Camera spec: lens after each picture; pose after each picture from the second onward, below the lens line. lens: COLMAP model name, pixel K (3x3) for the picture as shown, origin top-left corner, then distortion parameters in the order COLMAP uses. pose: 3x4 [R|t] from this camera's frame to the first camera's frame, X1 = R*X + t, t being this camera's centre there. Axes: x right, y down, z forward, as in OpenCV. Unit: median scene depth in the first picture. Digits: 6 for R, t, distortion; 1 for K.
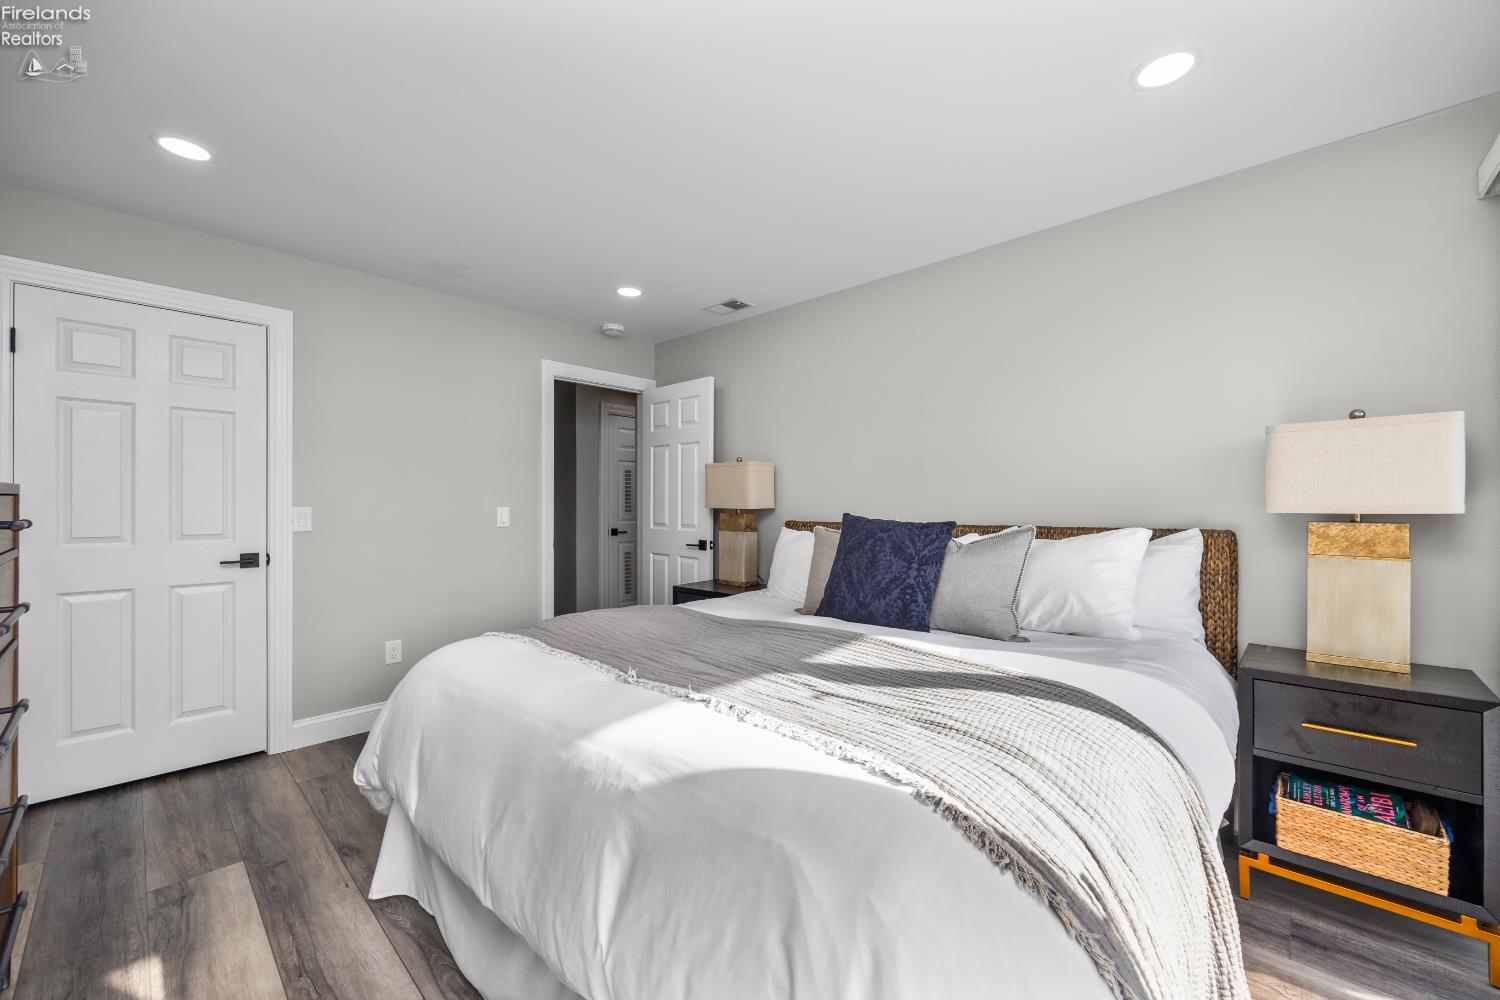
lens RADIAL K [[578.6, 0, 757.7], [0, 578.6, 506.0], [0, 0, 1]] dist [-0.006215, 0.000678]
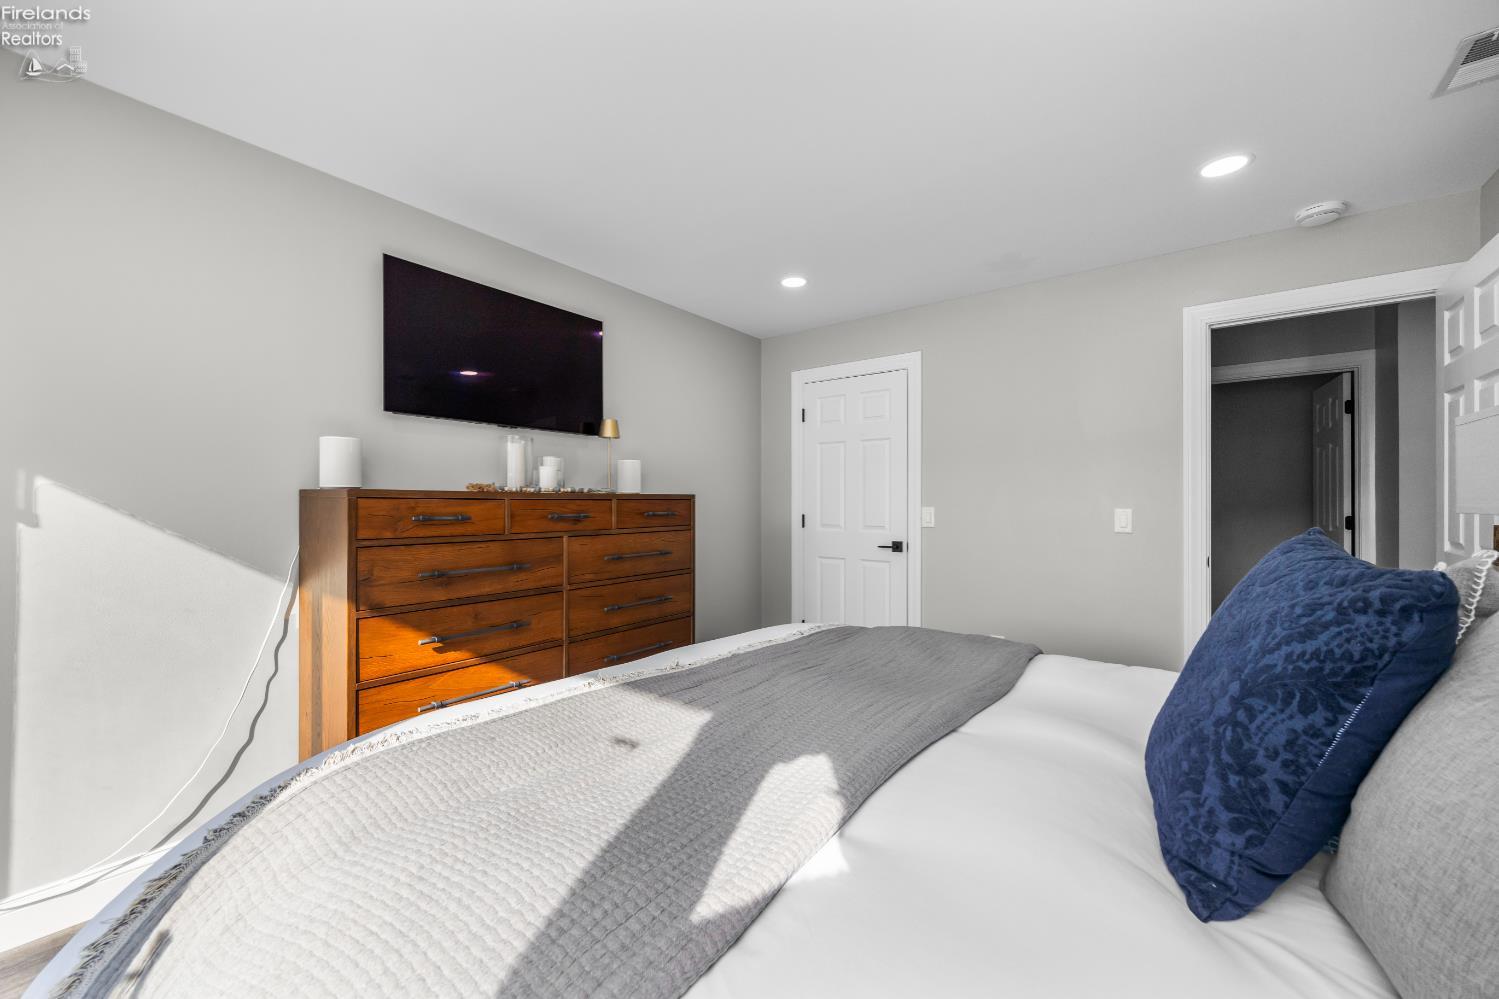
lens RADIAL K [[578.2, 0, 746.0], [0, 578.2, 502.4], [0, 0, 1]] dist [-0.006215, 0.000678]
pose [[0.090684, -0.005185, -0.995866, 0.340950], [-0.005817, 0.999967, -0.005736, 0.001286], [0.995863, 0.006313, 0.090651, 0.416812]]
